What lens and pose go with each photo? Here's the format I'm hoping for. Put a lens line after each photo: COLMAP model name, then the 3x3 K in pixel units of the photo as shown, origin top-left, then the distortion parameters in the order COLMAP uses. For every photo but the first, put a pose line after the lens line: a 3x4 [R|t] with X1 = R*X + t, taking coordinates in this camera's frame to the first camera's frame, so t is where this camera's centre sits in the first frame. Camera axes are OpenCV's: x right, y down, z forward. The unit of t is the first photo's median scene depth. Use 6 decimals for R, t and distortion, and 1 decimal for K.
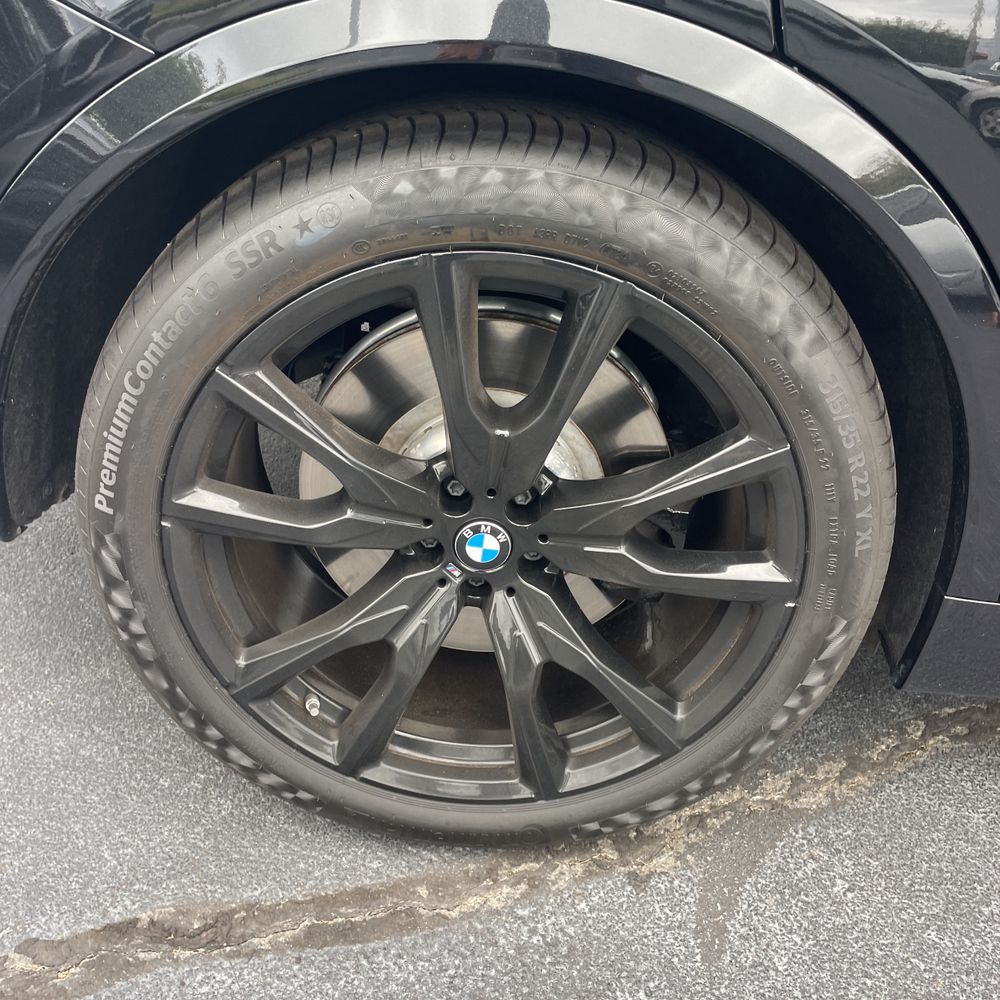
lens RADIAL K [[1008.4, 0, 500.0], [0, 1008.4, 500.0], [0, 0, 1]] dist [0.083508, -0.100589]
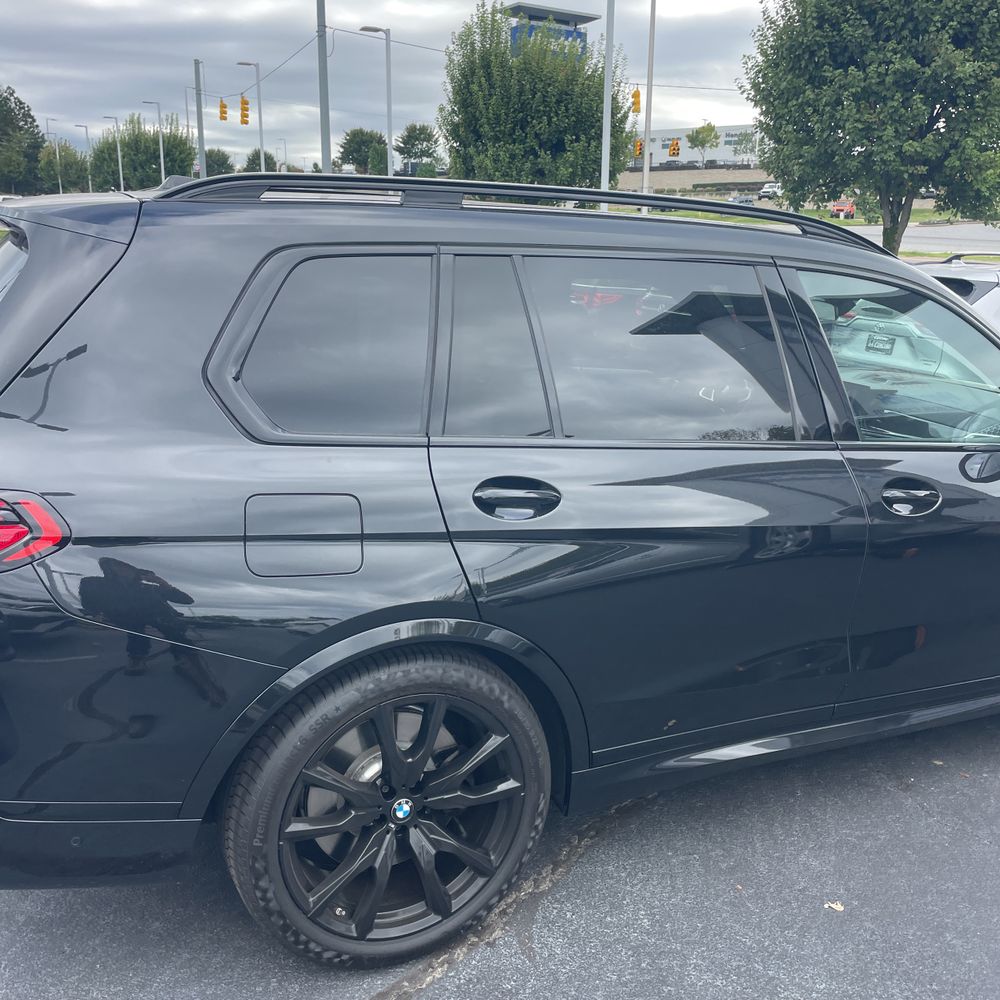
lens RADIAL K [[1001.5, 0, 500.0], [0, 1001.5, 500.0], [0, 0, 1]] dist [0.073336, -0.090822]
pose [[0.883494, -0.186323, 0.429793, -0.676464], [0.286803, 0.940581, -0.181800, -0.139704], [-0.370382, 0.283885, 0.884436, -1.349740]]
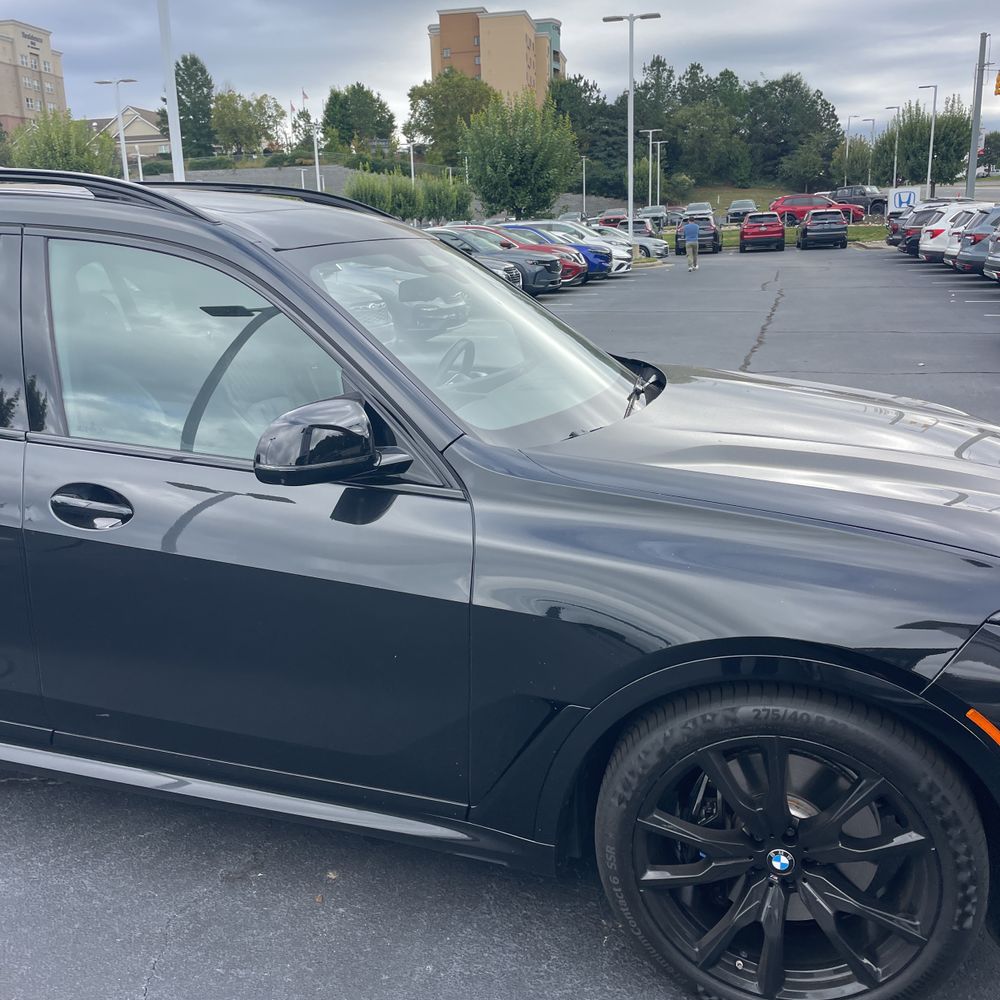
lens RADIAL K [[1016.5, 0, 485.2], [0, 1016.5, 475.1], [0, 0, 1]] dist [0.092274, -0.131242]
pose [[0.957343, -0.053187, -0.284018, 3.042322], [-0.035693, 0.953619, -0.298893, 0.275307], [0.286742, 0.296280, 0.911042, -1.222264]]
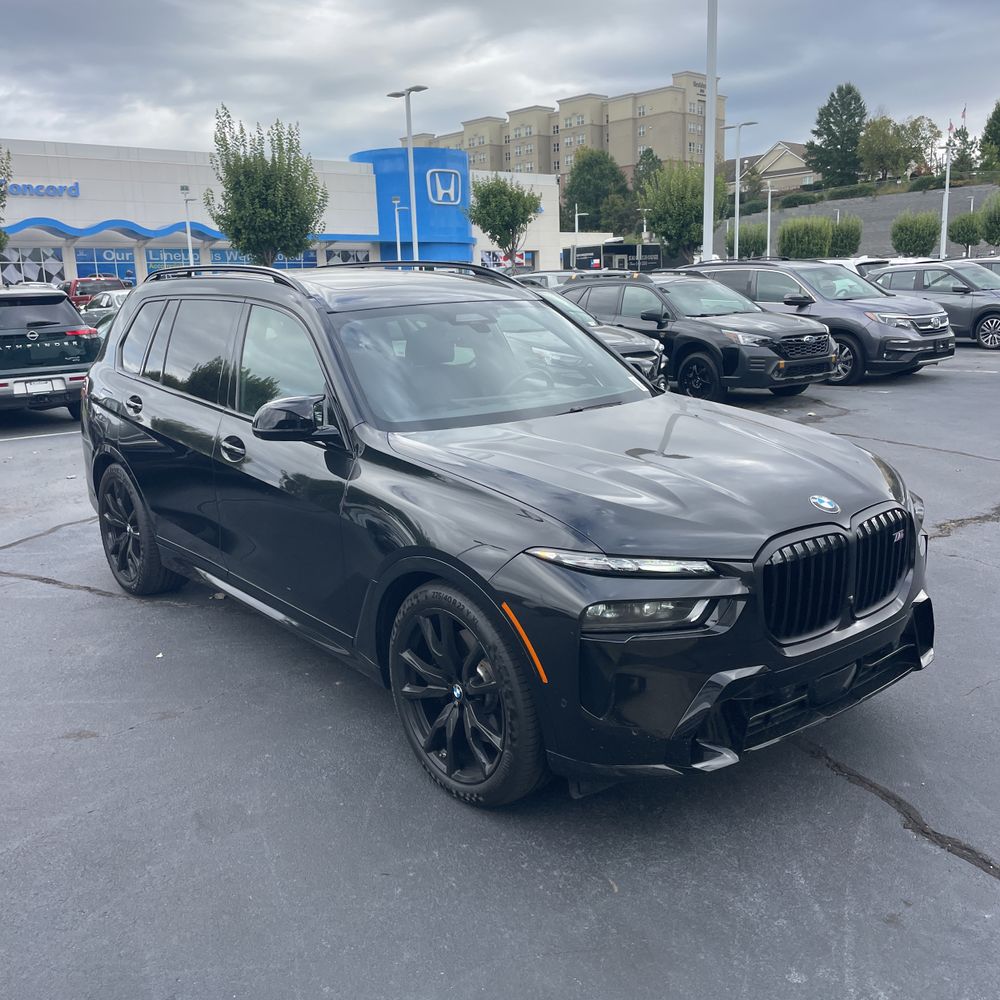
lens RADIAL K [[1006.7, 0, 484.0], [0, 1006.7, 492.5], [0, 0, 1]] dist [0.088327, -0.111892]
pose [[0.640249, 0.039765, -0.767138, 5.547208], [-0.302824, 0.930851, -0.204484, 0.414830], [0.705960, 0.363228, 0.608018, -1.141669]]
